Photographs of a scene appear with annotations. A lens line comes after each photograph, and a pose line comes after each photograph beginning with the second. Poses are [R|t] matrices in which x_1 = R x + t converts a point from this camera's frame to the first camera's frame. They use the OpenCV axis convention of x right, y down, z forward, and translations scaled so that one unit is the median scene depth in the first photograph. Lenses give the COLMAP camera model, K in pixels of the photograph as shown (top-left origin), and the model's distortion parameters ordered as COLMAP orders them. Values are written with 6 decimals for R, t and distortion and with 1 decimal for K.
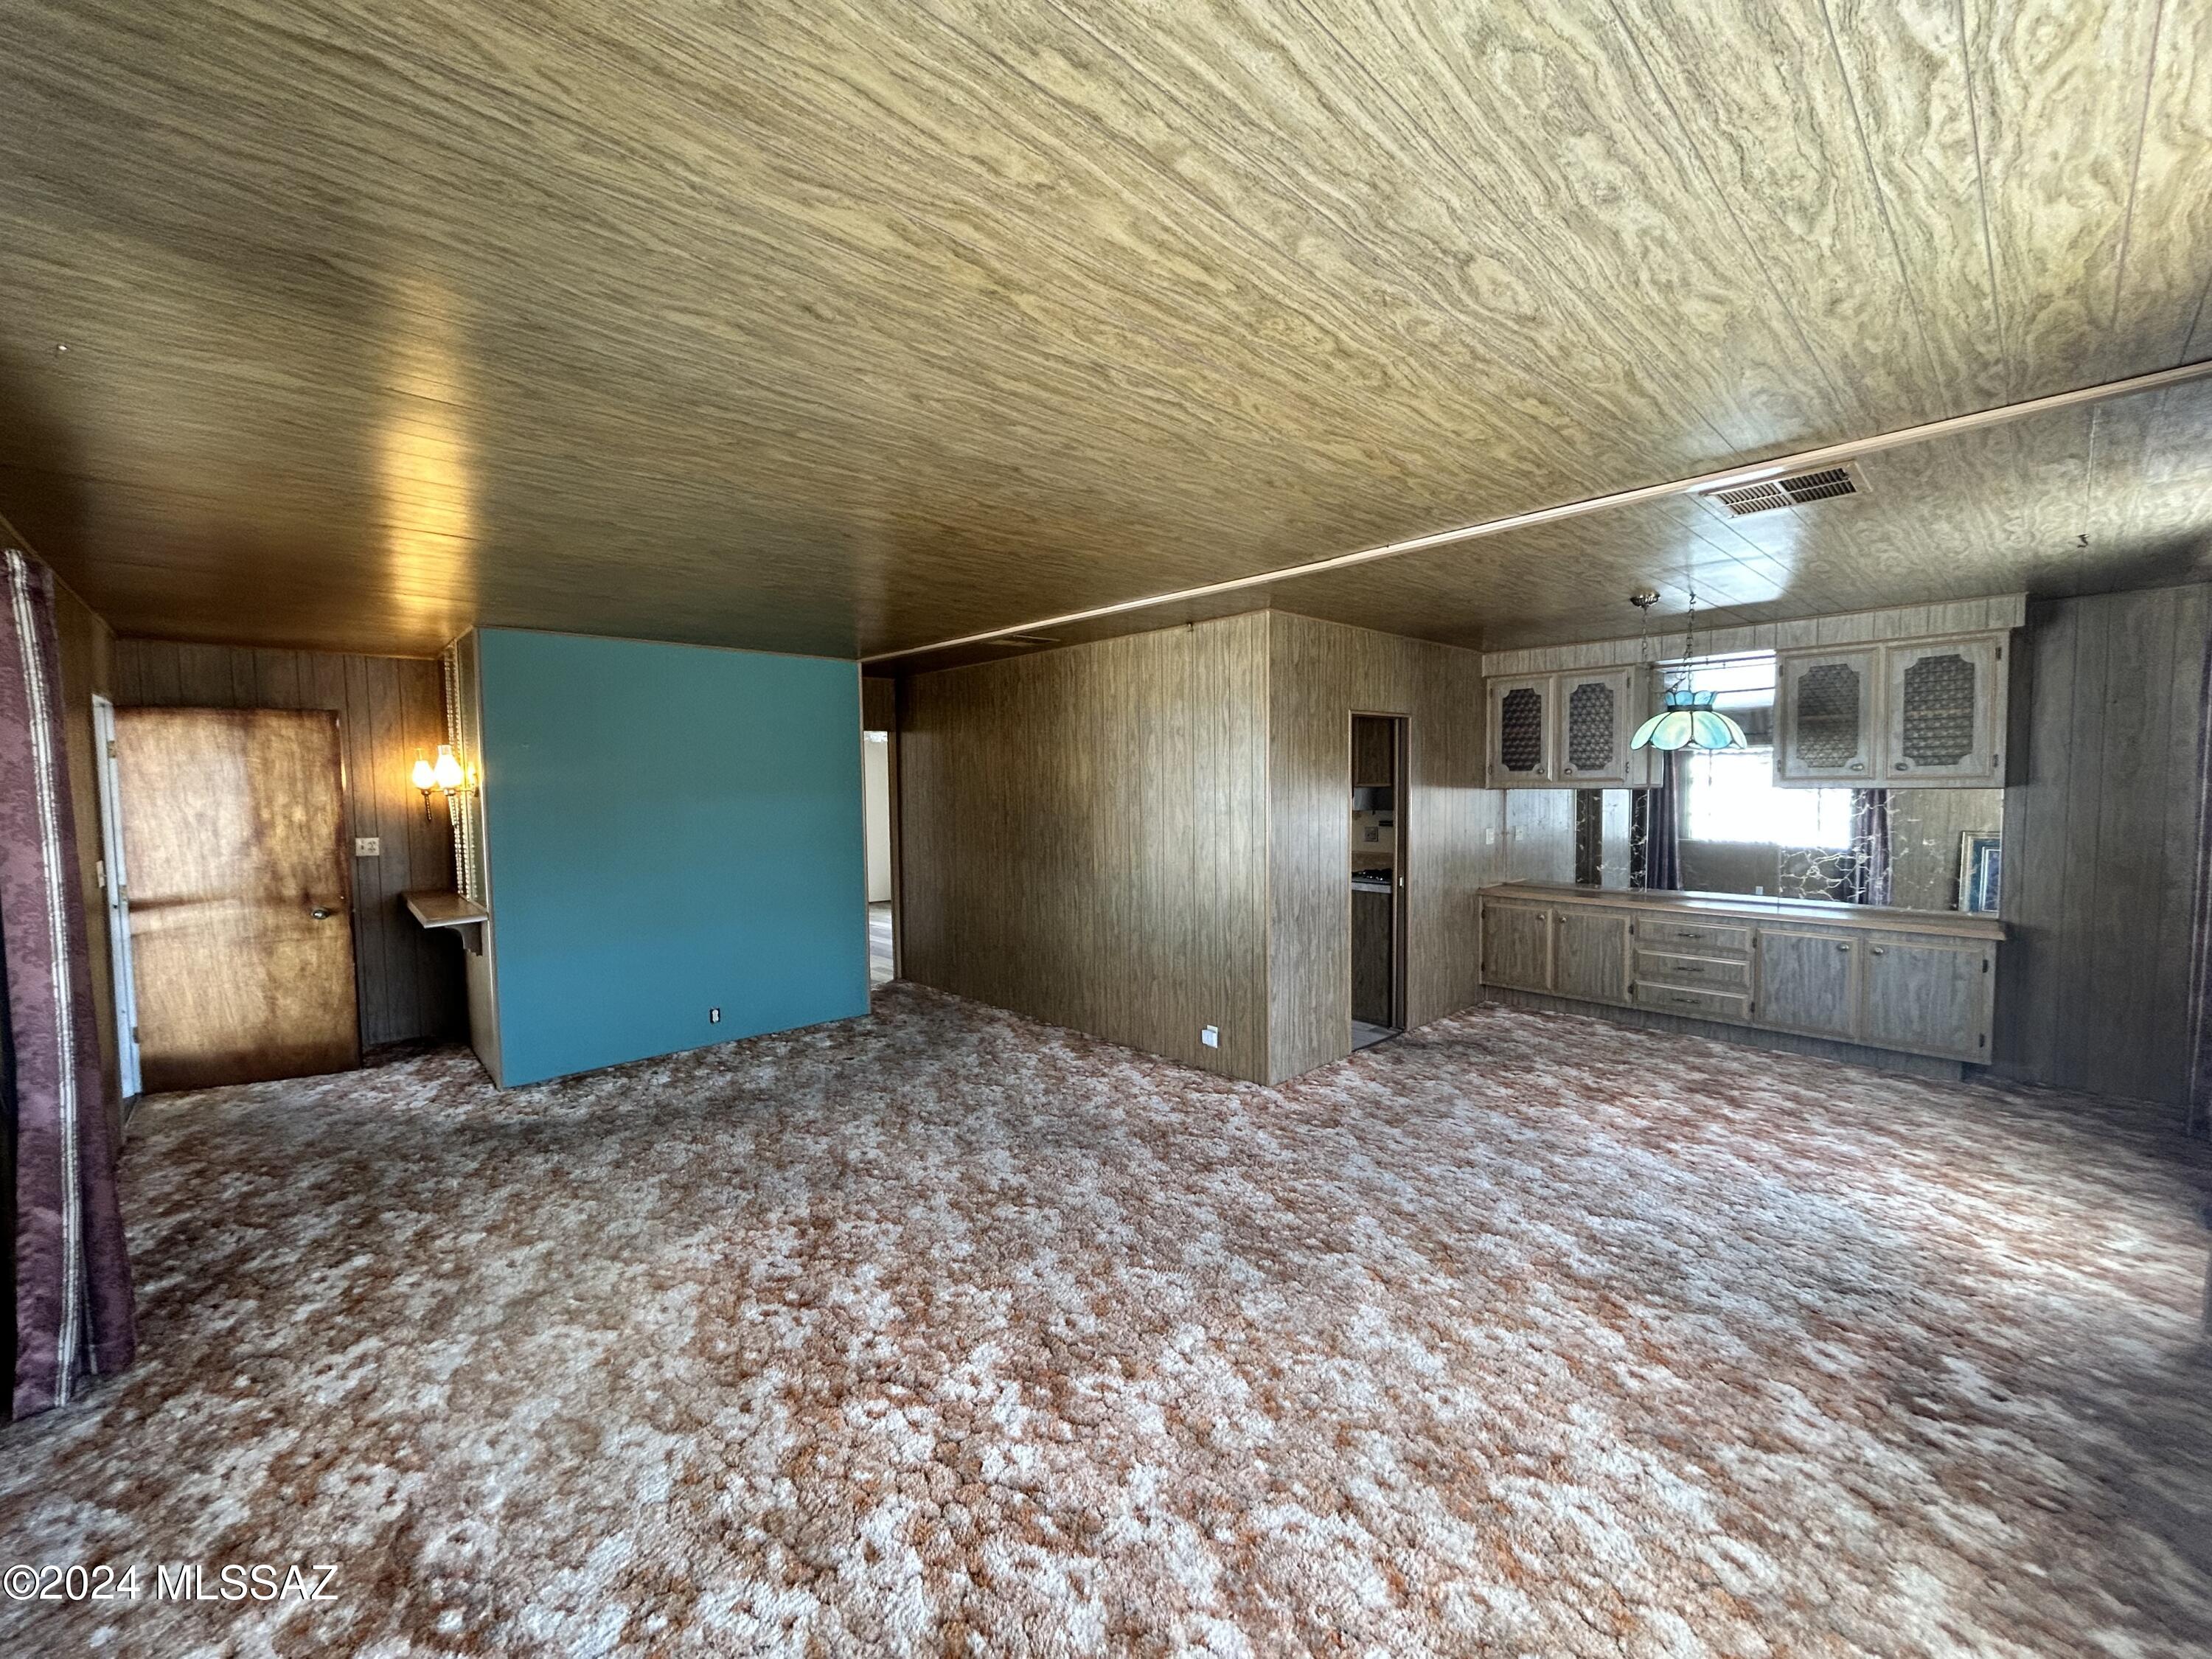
lens RADIAL K [[891.8, 0, 1099.9], [0, 891.8, 831.3], [0, 0, 1]] dist [0.002479, 0.000564]
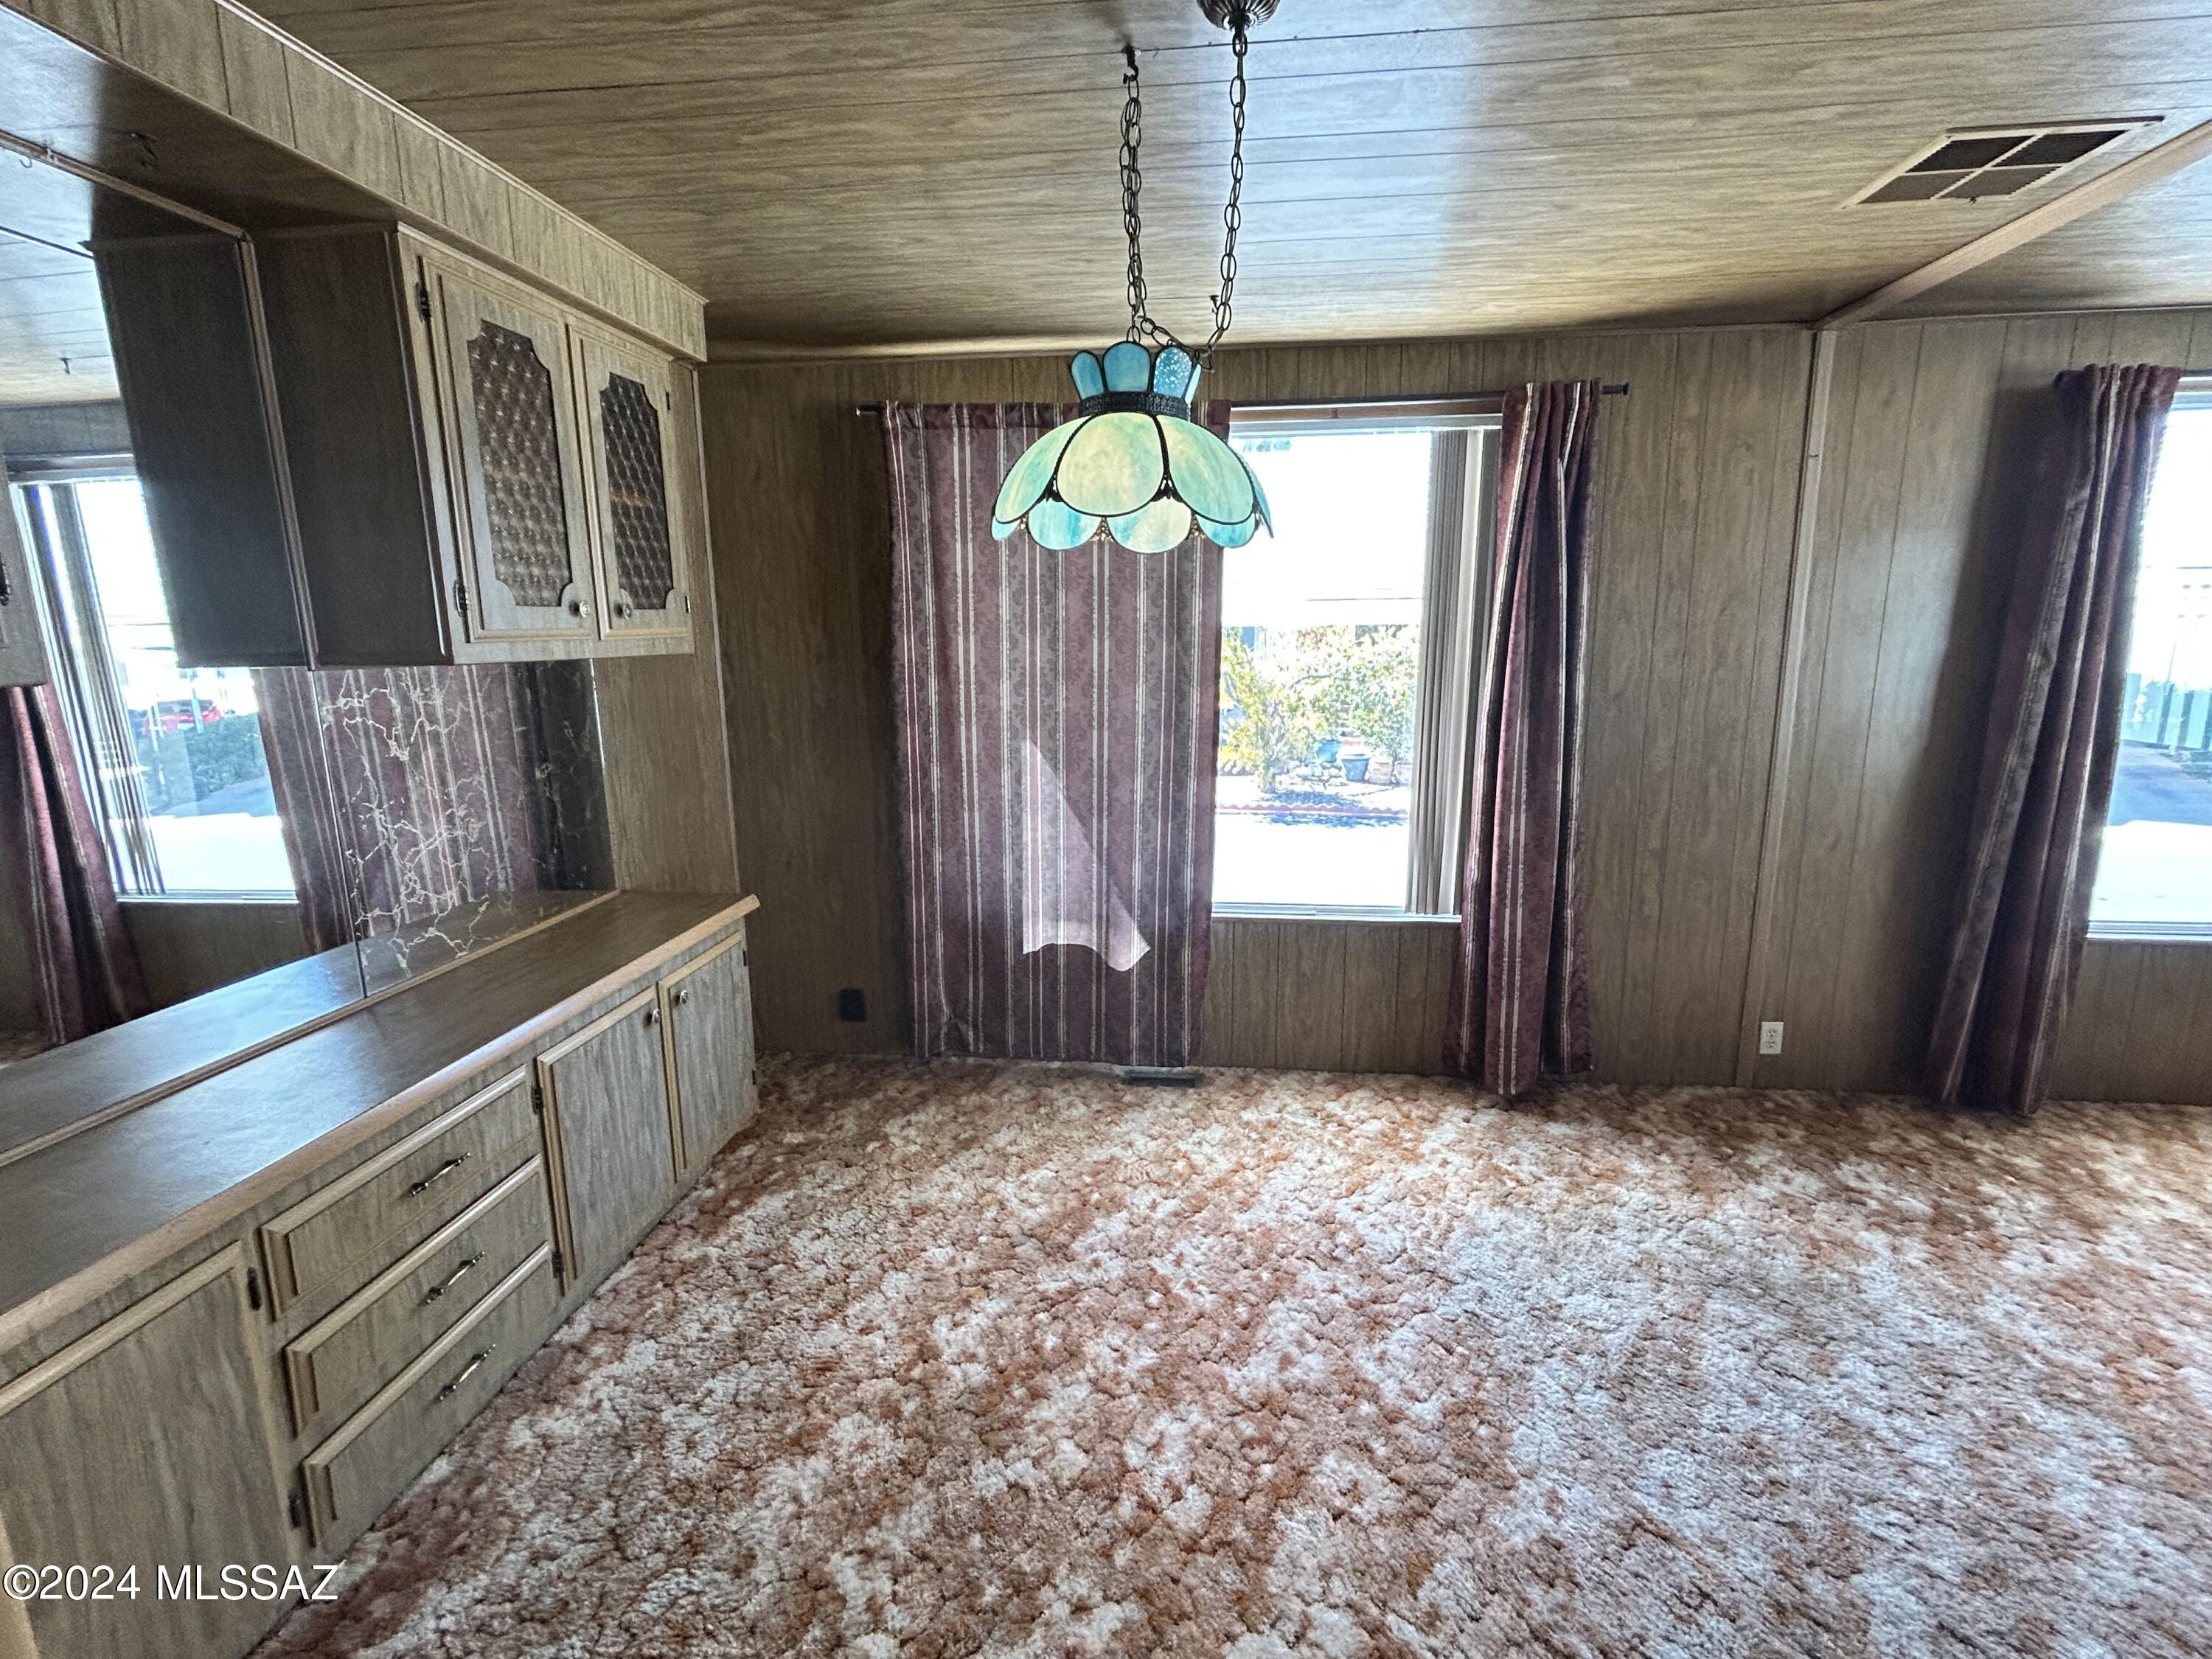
lens RADIAL K [[1038.9, 0, 1102.8], [0, 1038.9, 826.4], [0, 0, 1]] dist [0.001652, 0.000893]
pose [[-0.648865, -0.125227, 0.750528, 0.385404], [0.059103, 0.975090, 0.213793, -0.077905], [-0.758605, 0.183081, -0.625300, 1.439010]]
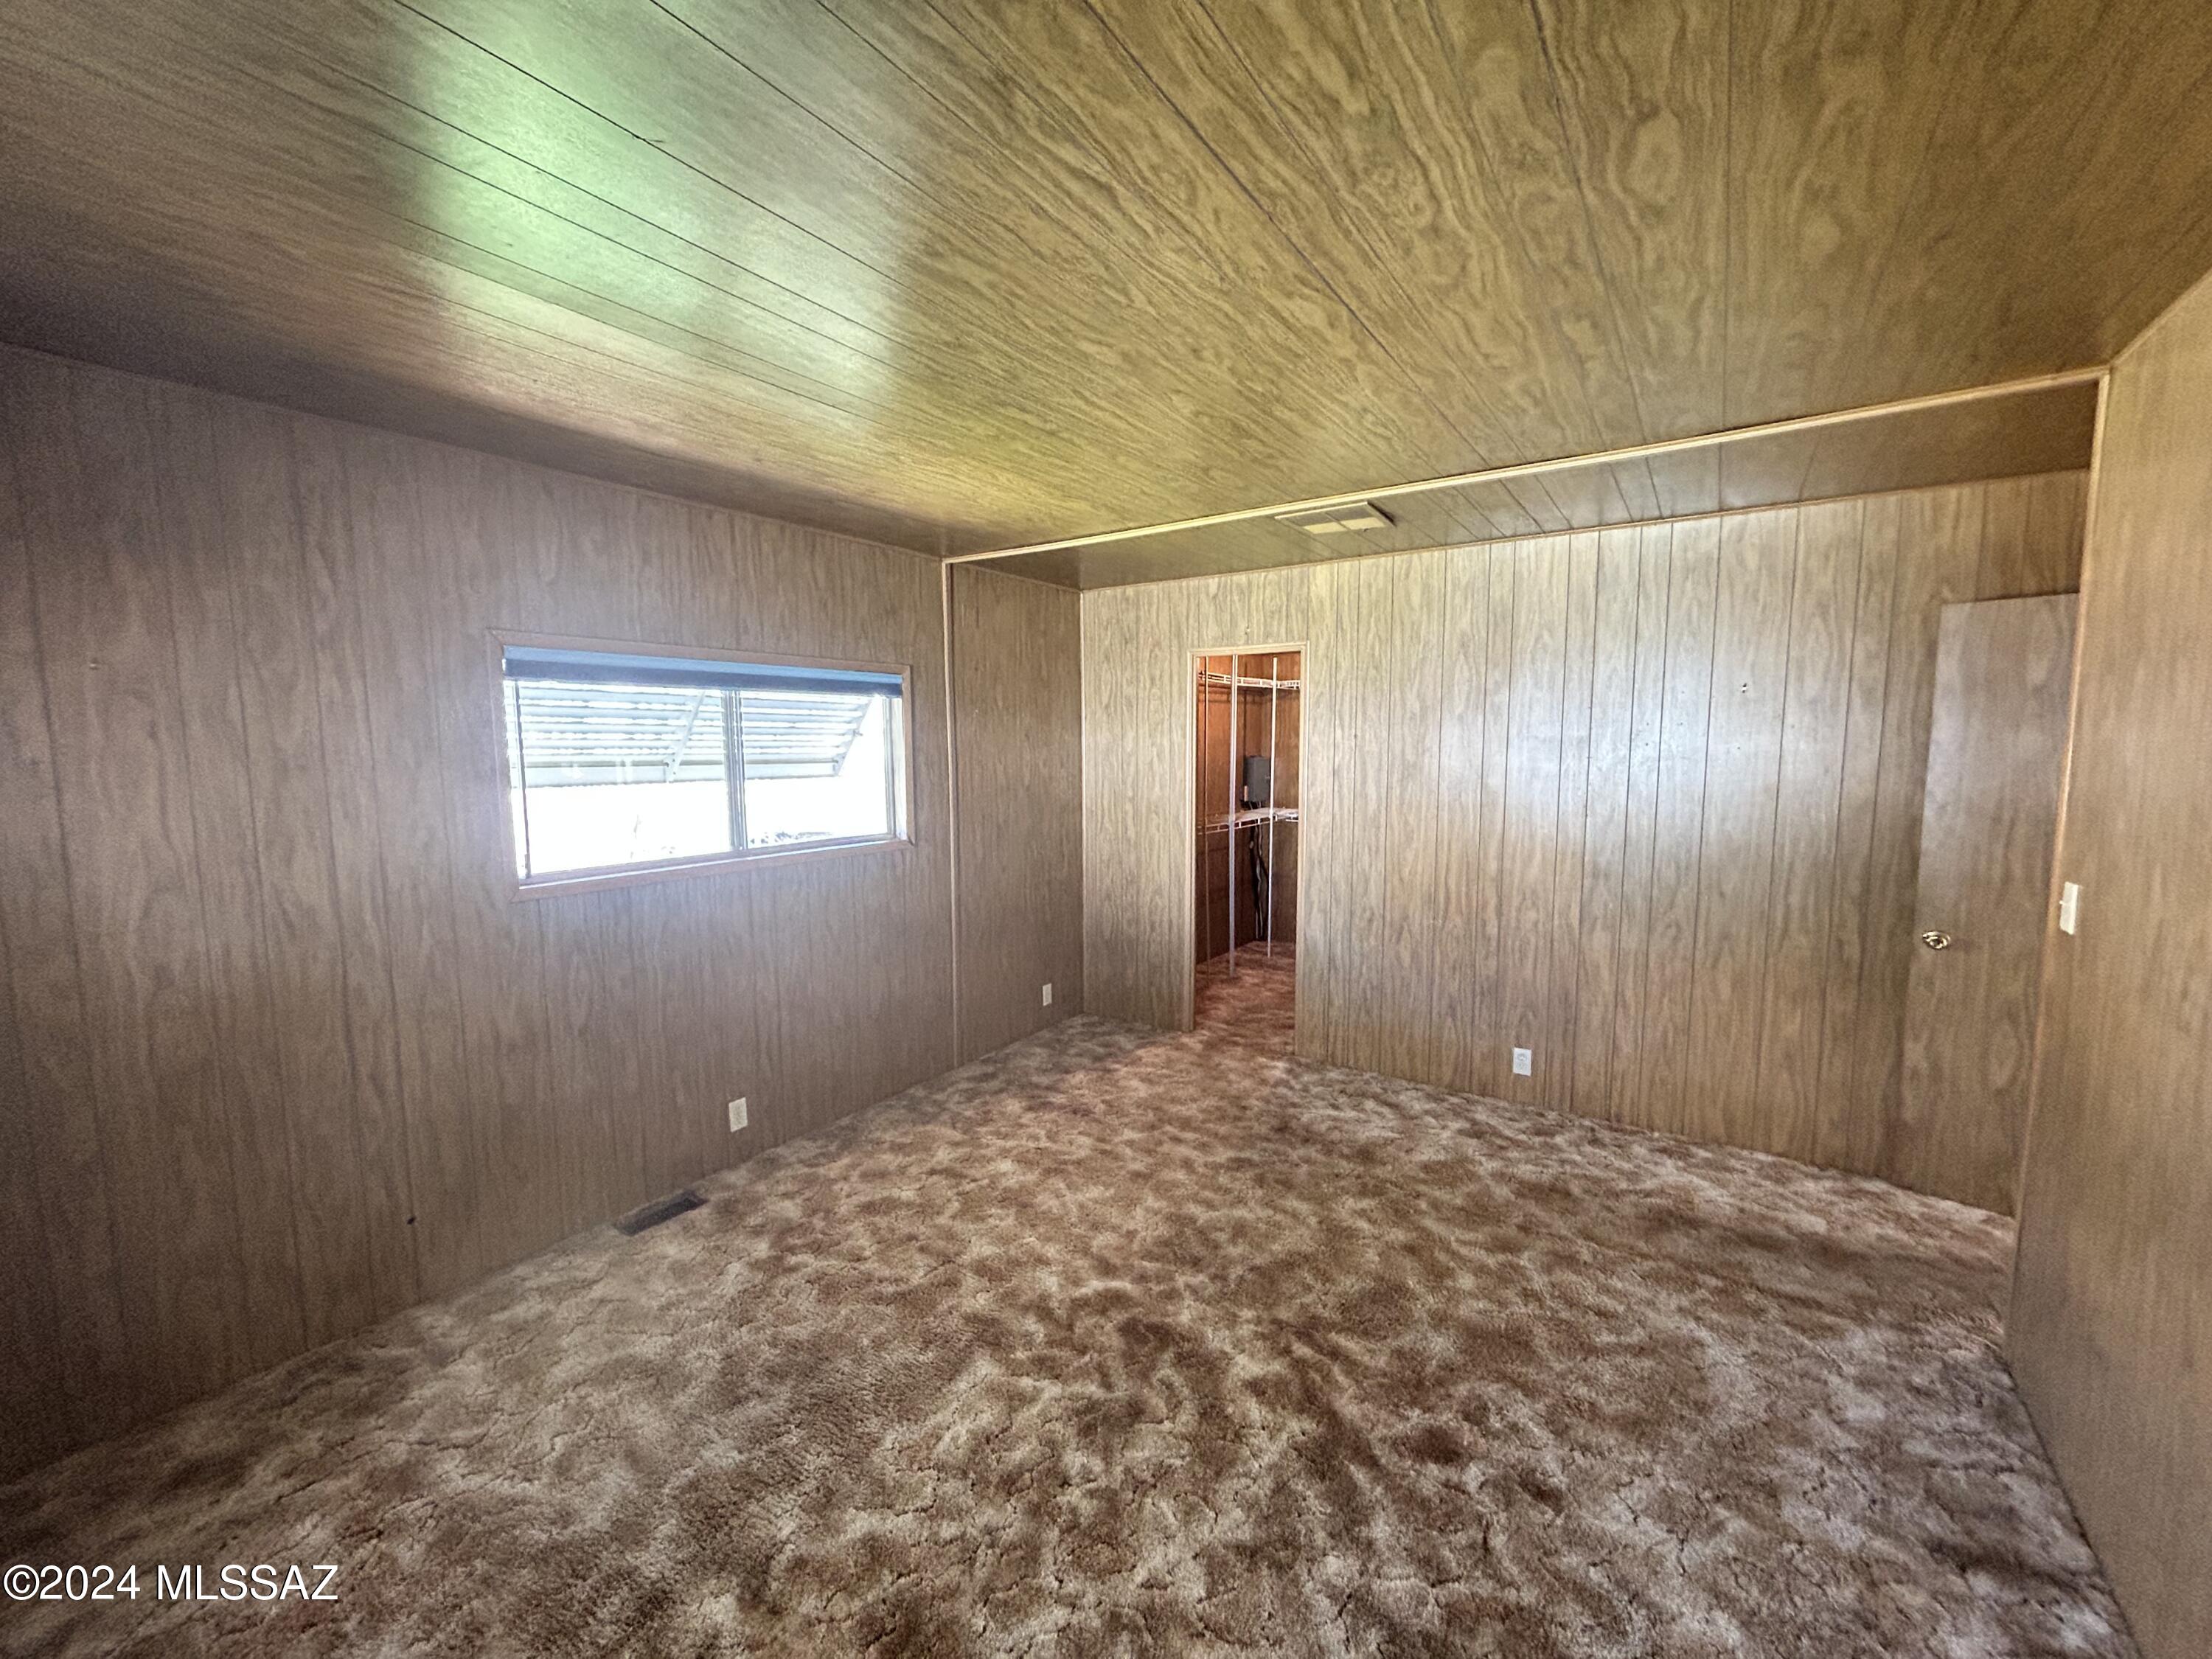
lens RADIAL K [[891.8, 0, 1108.8], [0, 891.8, 818.7], [0, 0, 1]] dist [0.002479, 0.000564]
pose [[0.977714, -0.014539, 0.209438, -1.669201], [0.002441, 0.998319, 0.057904, -0.197943], [-0.209928, -0.056102, 0.976106, -0.144800]]
